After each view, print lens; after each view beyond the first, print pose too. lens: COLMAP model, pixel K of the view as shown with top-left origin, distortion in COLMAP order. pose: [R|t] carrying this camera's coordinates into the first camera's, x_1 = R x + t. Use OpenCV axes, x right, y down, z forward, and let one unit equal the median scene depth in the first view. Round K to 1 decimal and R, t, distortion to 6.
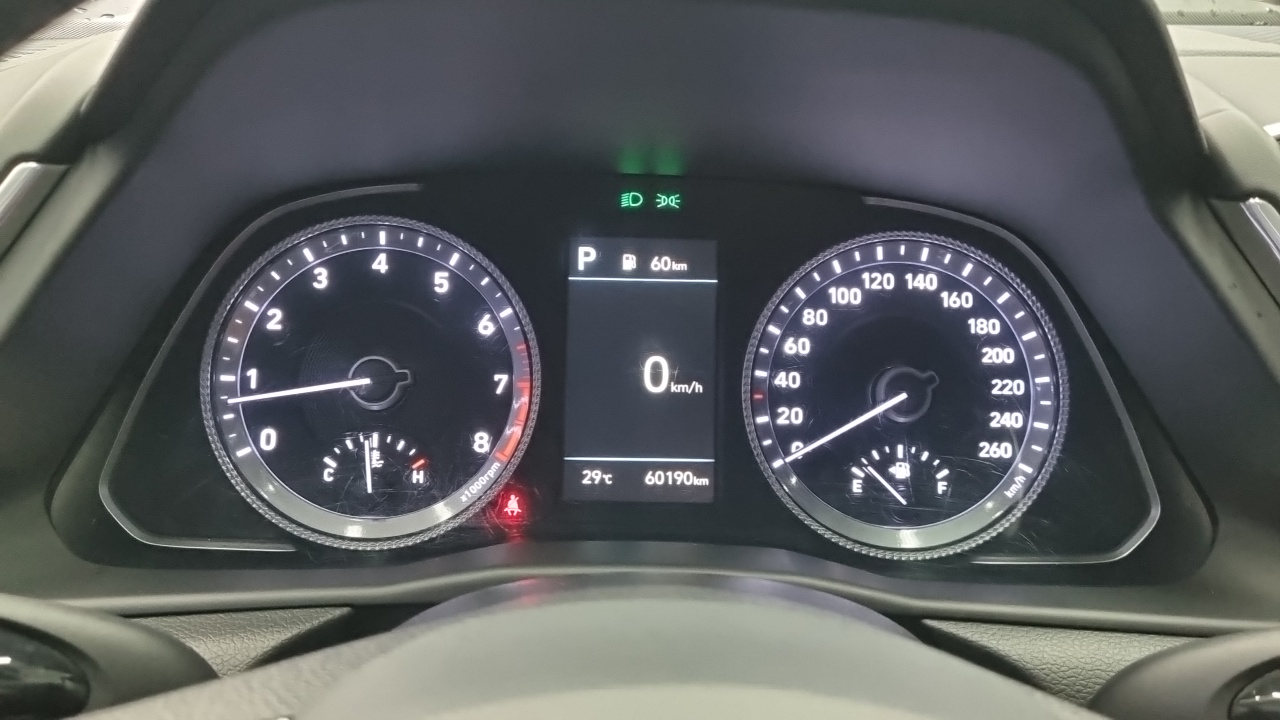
lens RADIAL K [[1248.6, 0, 640.0], [0, 1248.6, 360.0], [0, 0, 1]] dist [0.049543, -0.001088]
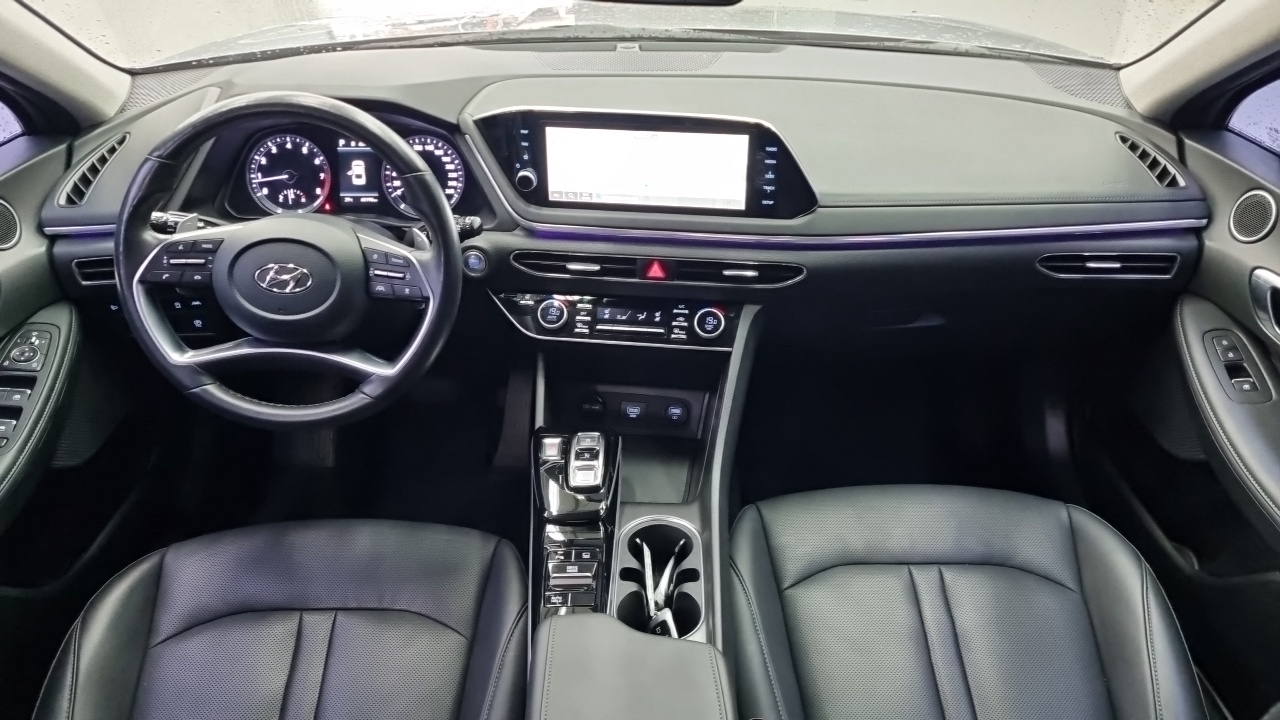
lens RADIAL K [[949.6, 0, 644.8], [0, 949.6, 338.5], [0, 0, 1]] dist [0.062573, -0.048184]
pose [[0.999396, -0.013742, -0.031925, 0.993469], [0.020770, 0.972601, 0.231550, -0.160760], [0.027868, -0.232073, 0.972299, -2.029003]]
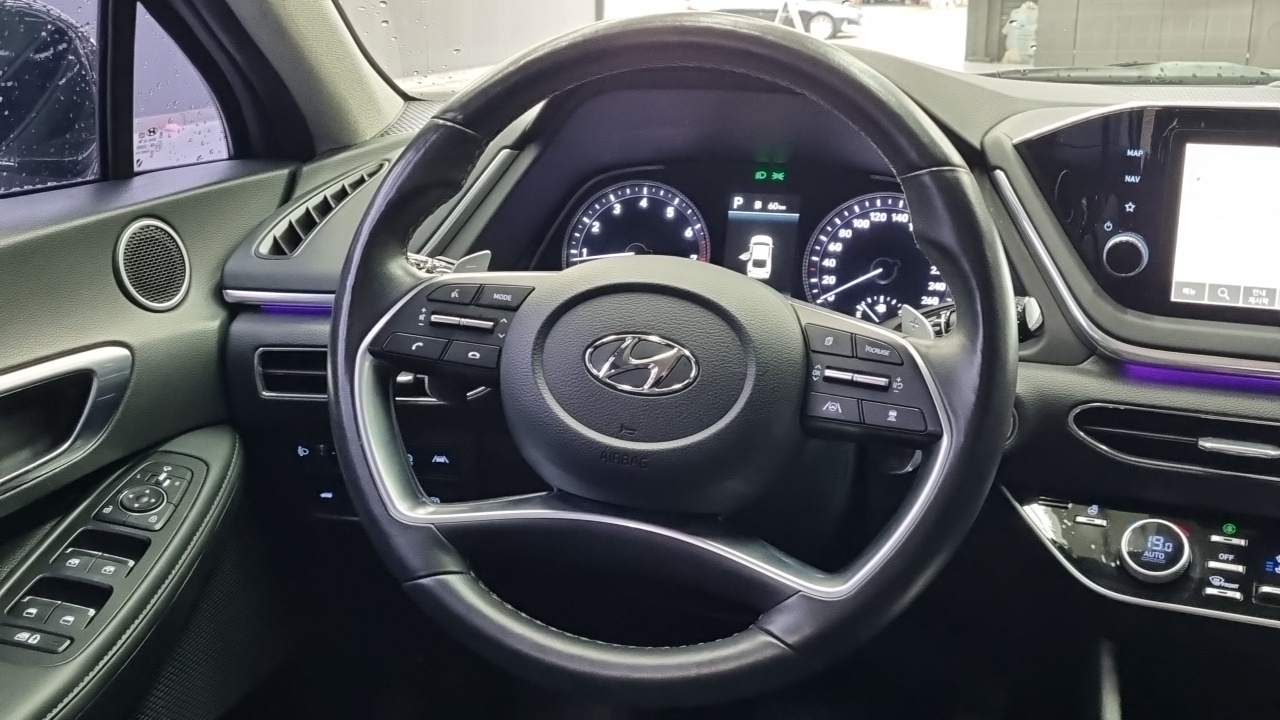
lens RADIAL K [[1388.9, 0, 640.0], [0, 1388.9, 360.0], [0, 0, 1]] dist [0.019528, 0.010063]
pose [[0.955254, 0.051467, -0.291275, 0.496428], [-0.067174, 0.996763, -0.044177, 0.298210], [0.288058, 0.061766, 0.955619, -1.270812]]
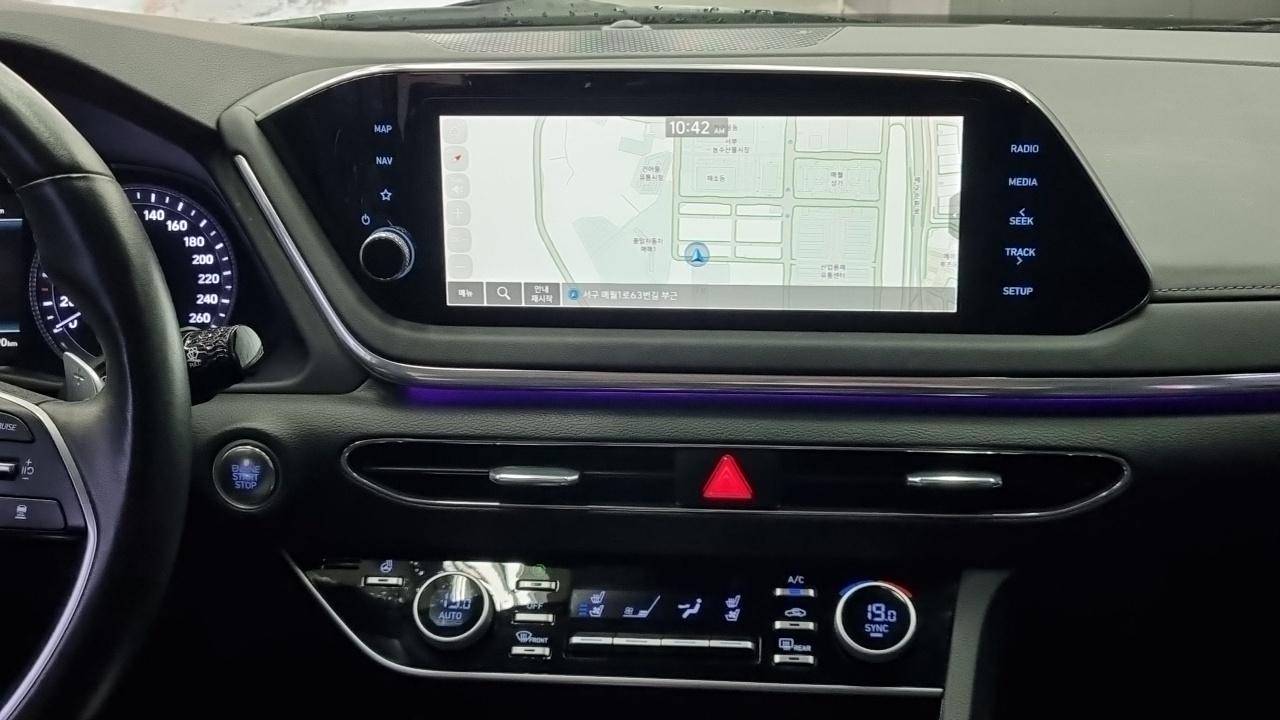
lens RADIAL K [[1565.6, 0, 640.0], [0, 1565.6, 360.0], [0, 0, 1]] dist [0.033713, -0.004304]
pose [[0.999210, -0.039666, -0.002378, 0.852214], [0.039609, 0.999009, -0.020312, 0.189485], [0.003182, 0.020202, 0.999791, -1.008089]]
